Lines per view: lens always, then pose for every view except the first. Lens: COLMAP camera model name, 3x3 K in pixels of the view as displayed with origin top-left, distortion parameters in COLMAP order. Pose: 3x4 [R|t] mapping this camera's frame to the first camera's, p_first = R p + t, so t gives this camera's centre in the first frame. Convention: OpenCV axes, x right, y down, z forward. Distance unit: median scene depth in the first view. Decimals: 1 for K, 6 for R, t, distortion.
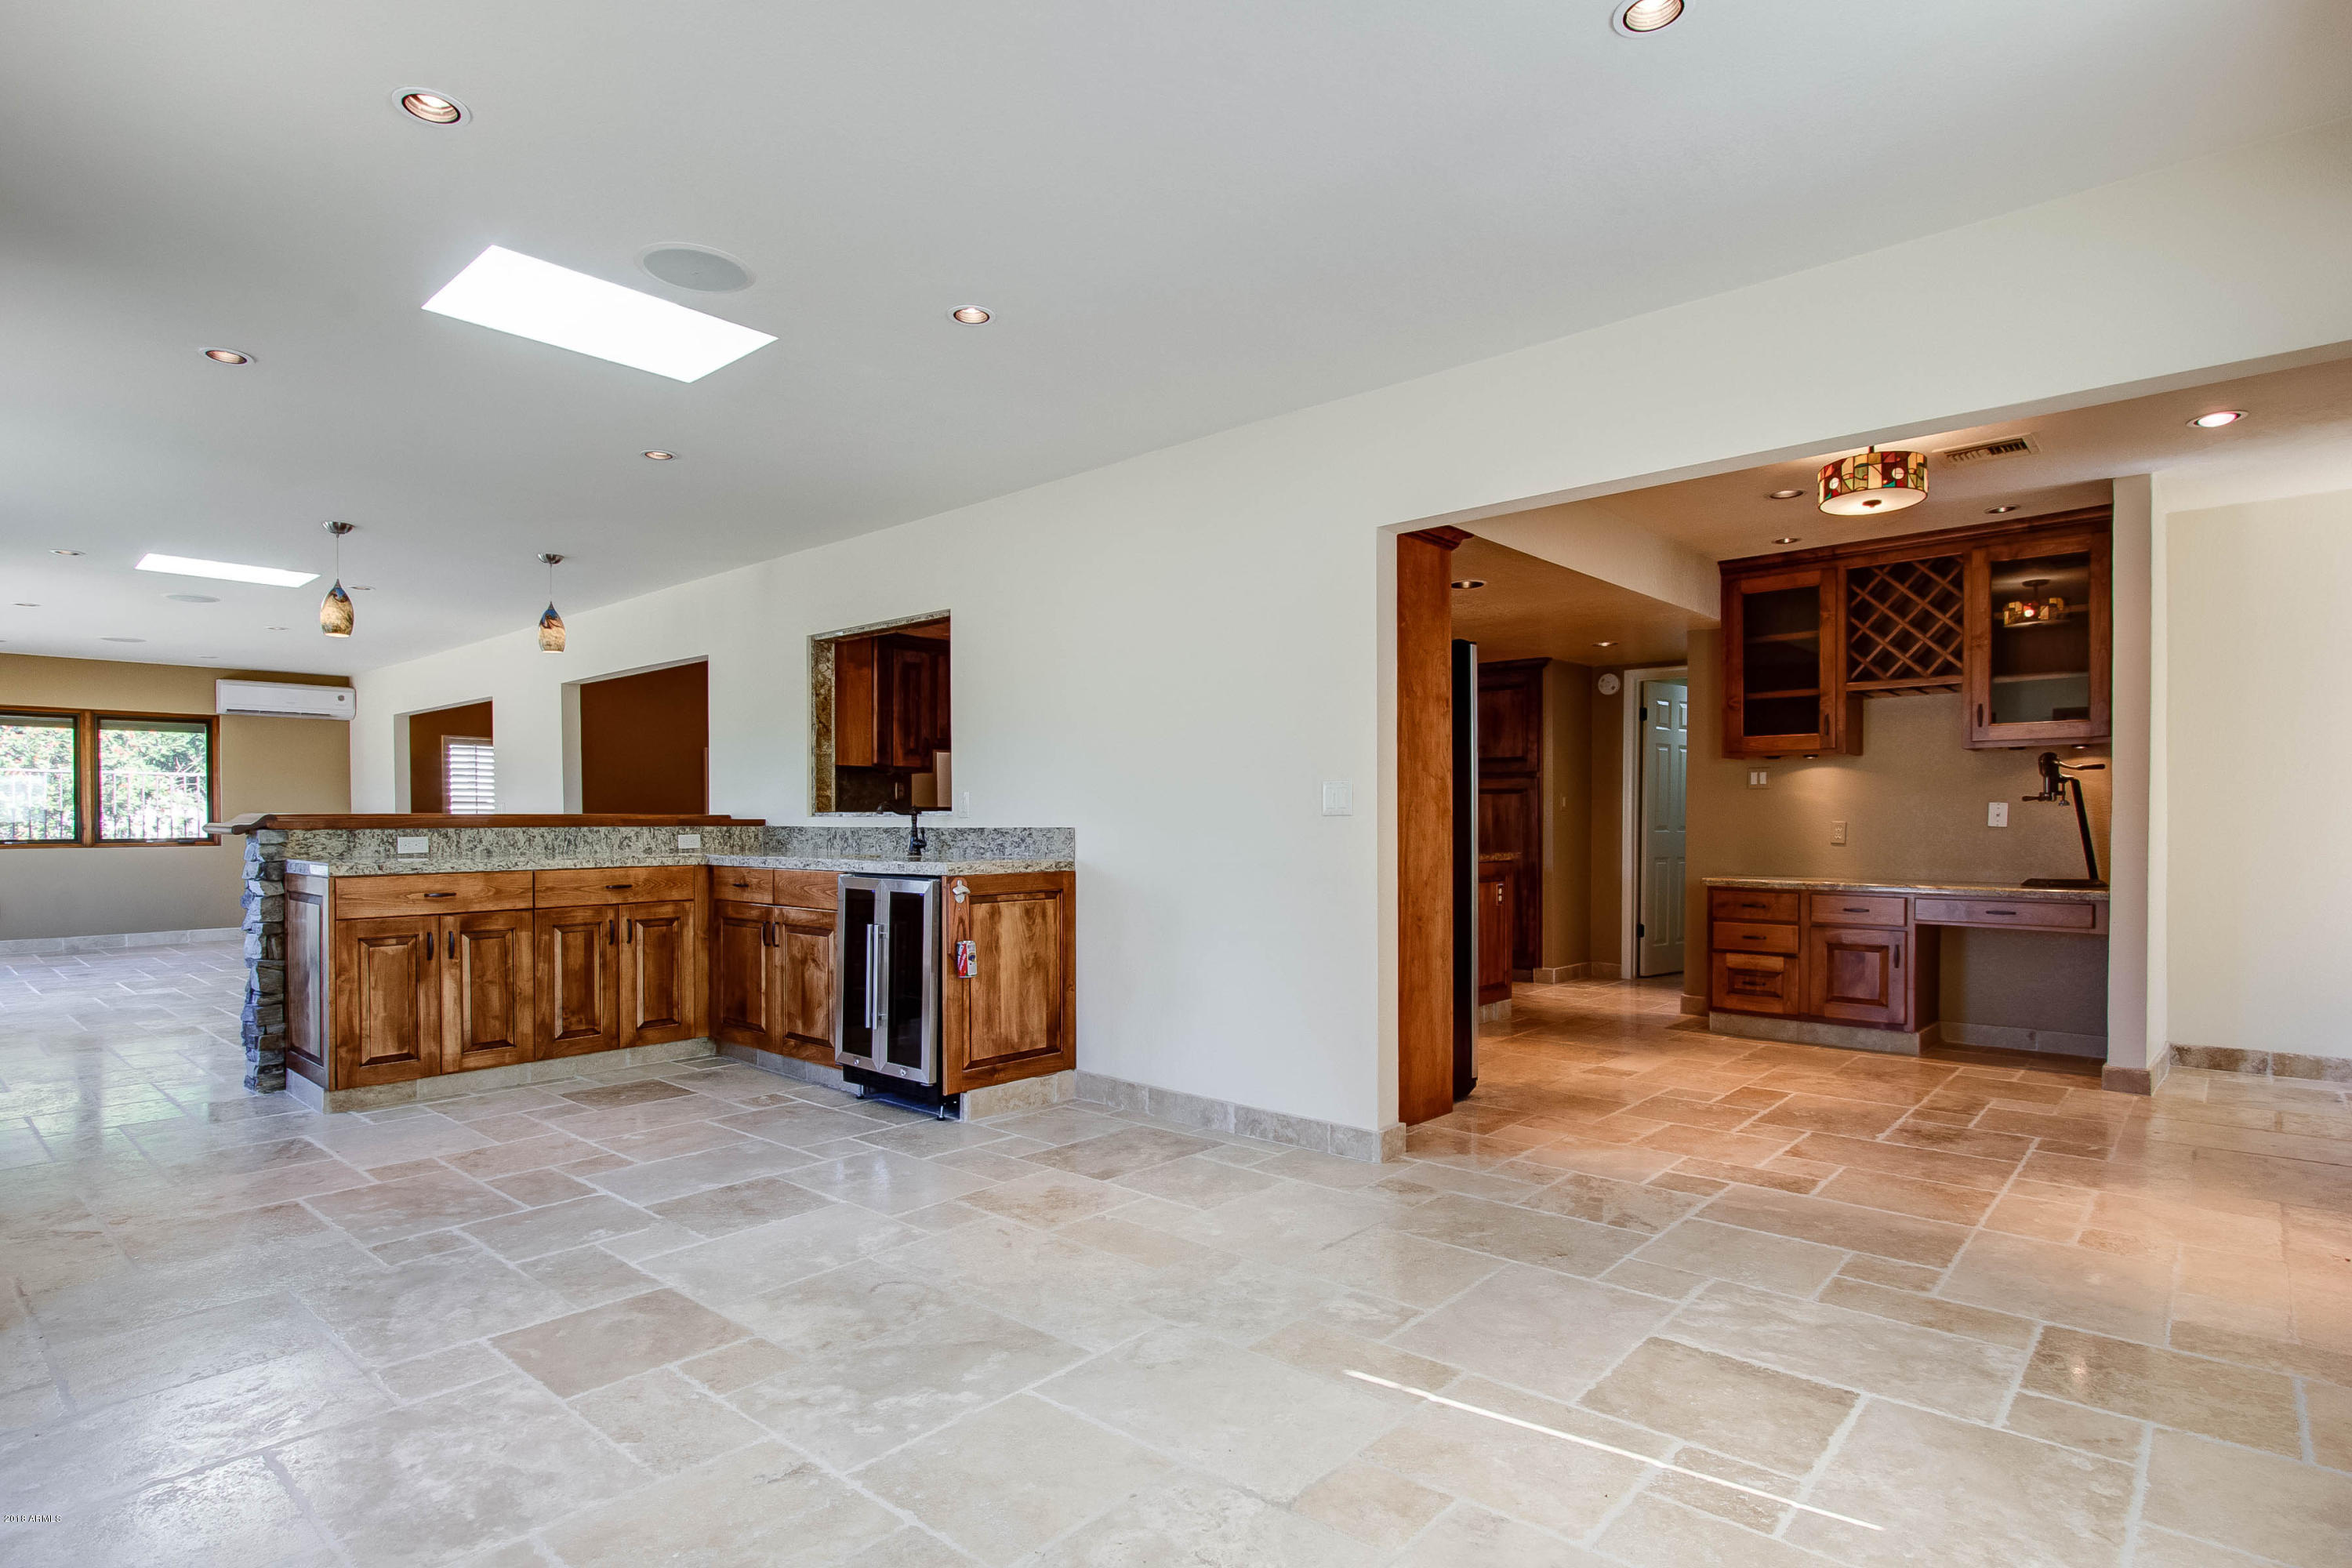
lens RADIAL K [[1272.5, 0, 1143.7], [0, 1272.5, 824.9], [0, 0, 1]] dist [0.021206, 0.000430]
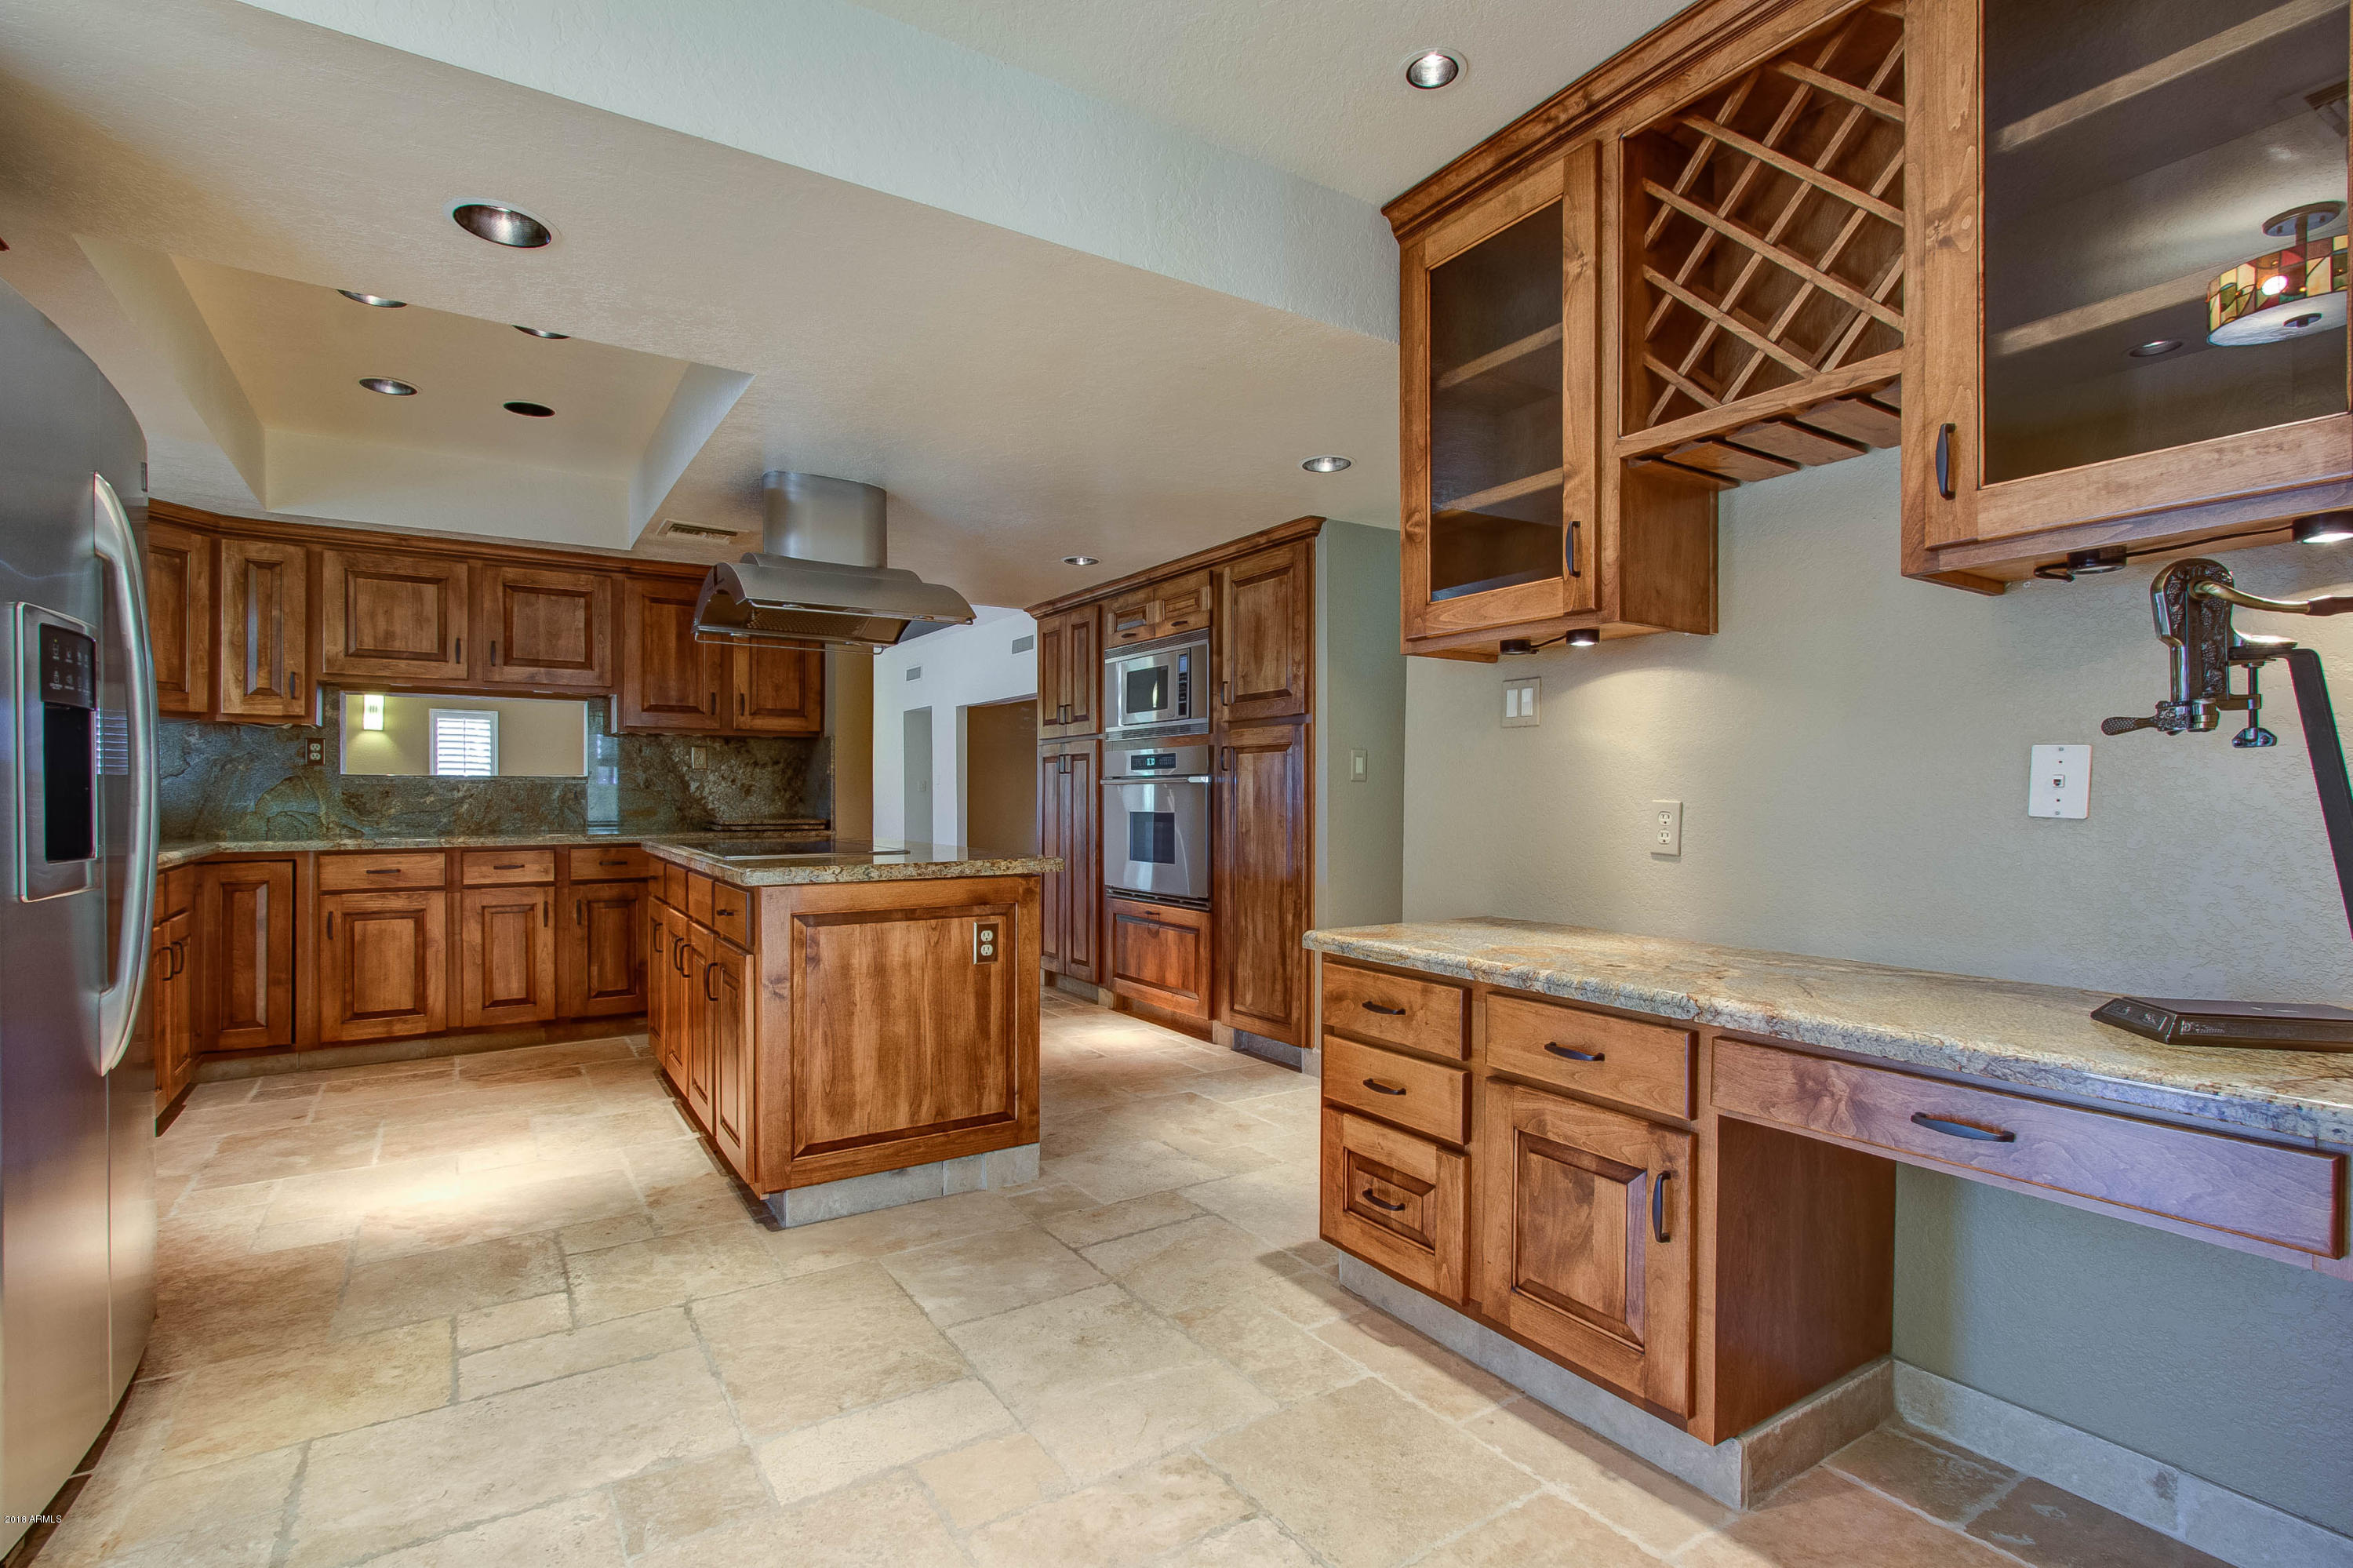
lens RADIAL K [[1107.3, 0, 1179.6], [0, 1107.3, 798.3], [0, 0, 1]] dist [0.001571, 0.000178]
pose [[0.963057, 0.003689, -0.269271, 0.517826], [-0.004544, 0.999986, -0.002553, -0.001808], [0.269258, 0.003682, 0.963061, 0.657060]]
